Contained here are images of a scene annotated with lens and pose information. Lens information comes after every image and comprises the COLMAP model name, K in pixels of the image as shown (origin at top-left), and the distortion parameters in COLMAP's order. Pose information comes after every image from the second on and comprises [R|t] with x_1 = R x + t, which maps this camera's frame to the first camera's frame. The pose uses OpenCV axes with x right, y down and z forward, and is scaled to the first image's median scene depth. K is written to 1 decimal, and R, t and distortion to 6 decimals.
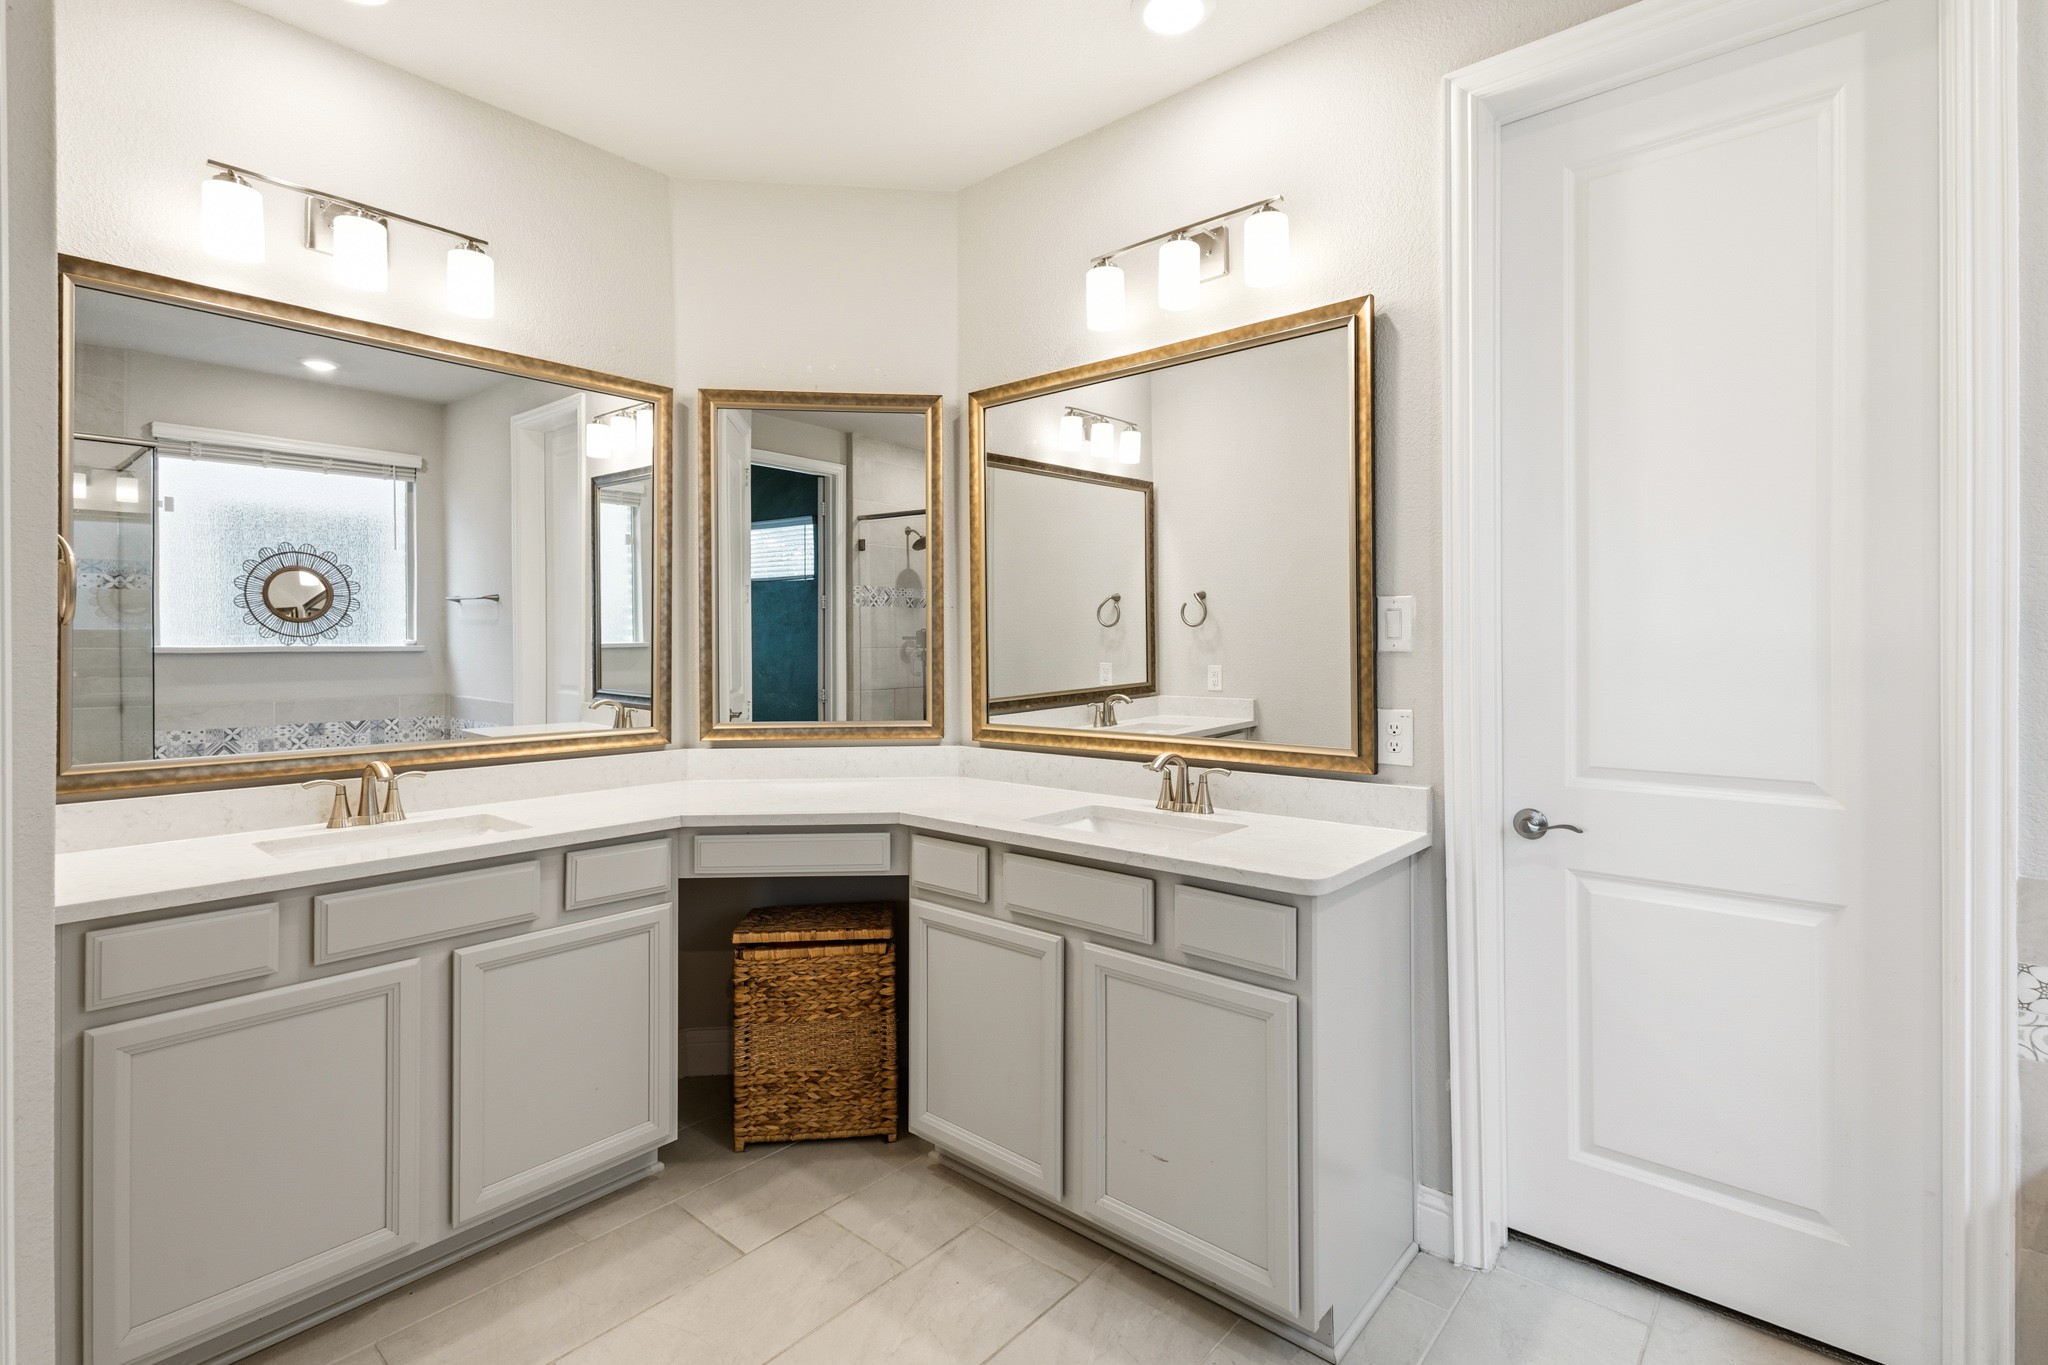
lens RADIAL K [[956.6, 0, 1023.6], [0, 956.6, 661.1], [0, 0, 1]] dist [0.011967, -0.001793]
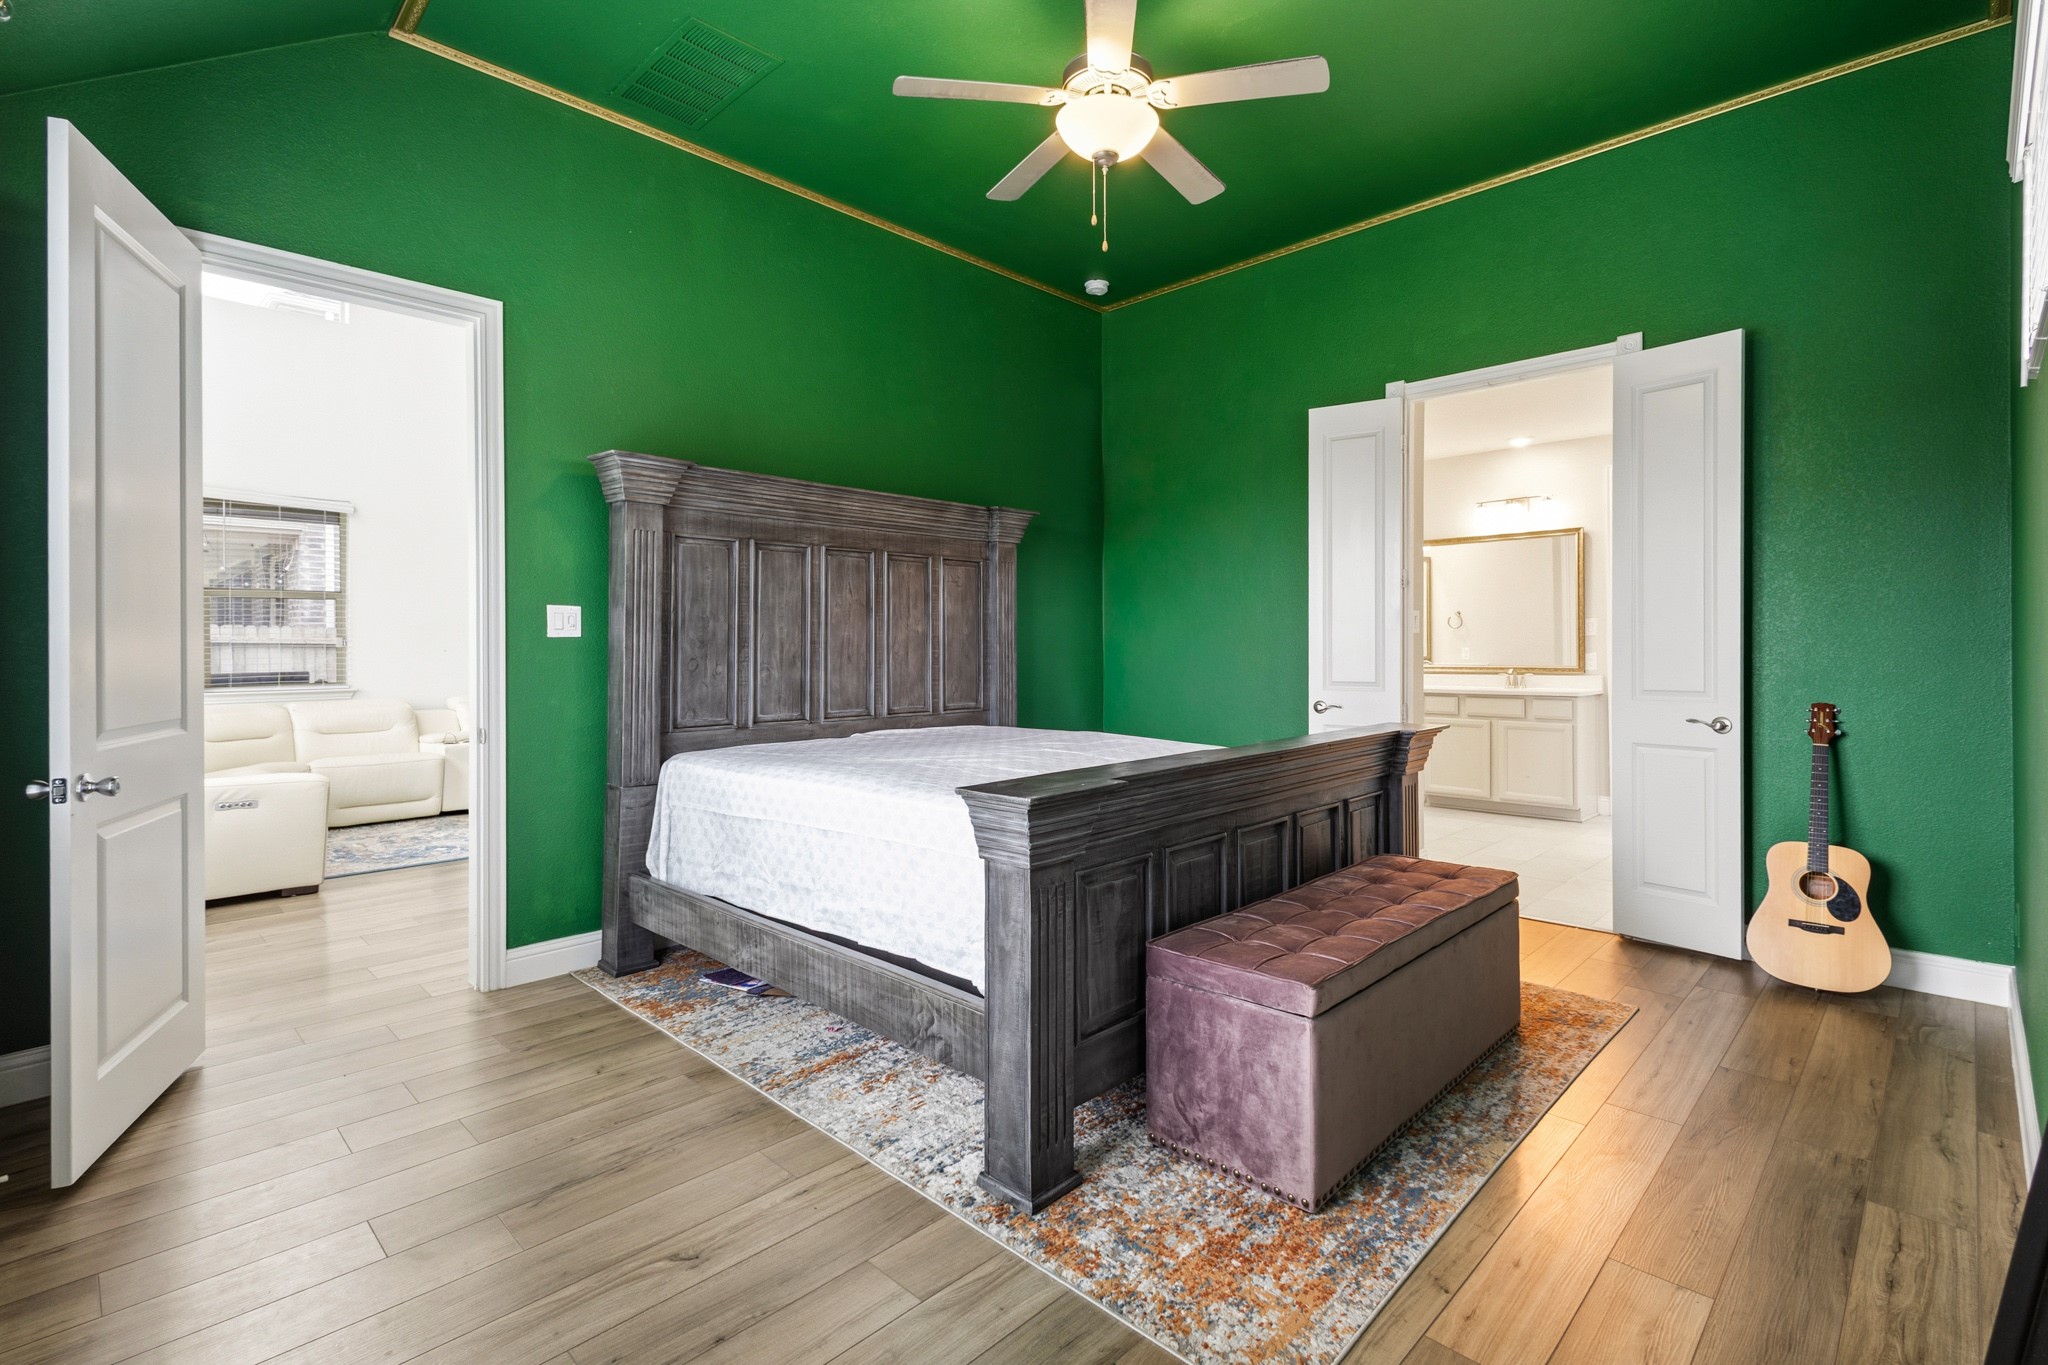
lens RADIAL K [[956.6, 0, 1023.6], [0, 956.6, 661.1], [0, 0, 1]] dist [0.011967, -0.001793]
pose [[0.998997, -0.003399, -0.044647, -1.468718], [0.003360, 0.999994, -0.000949, 0.074554], [0.044650, 0.000798, 0.999002, -2.490308]]
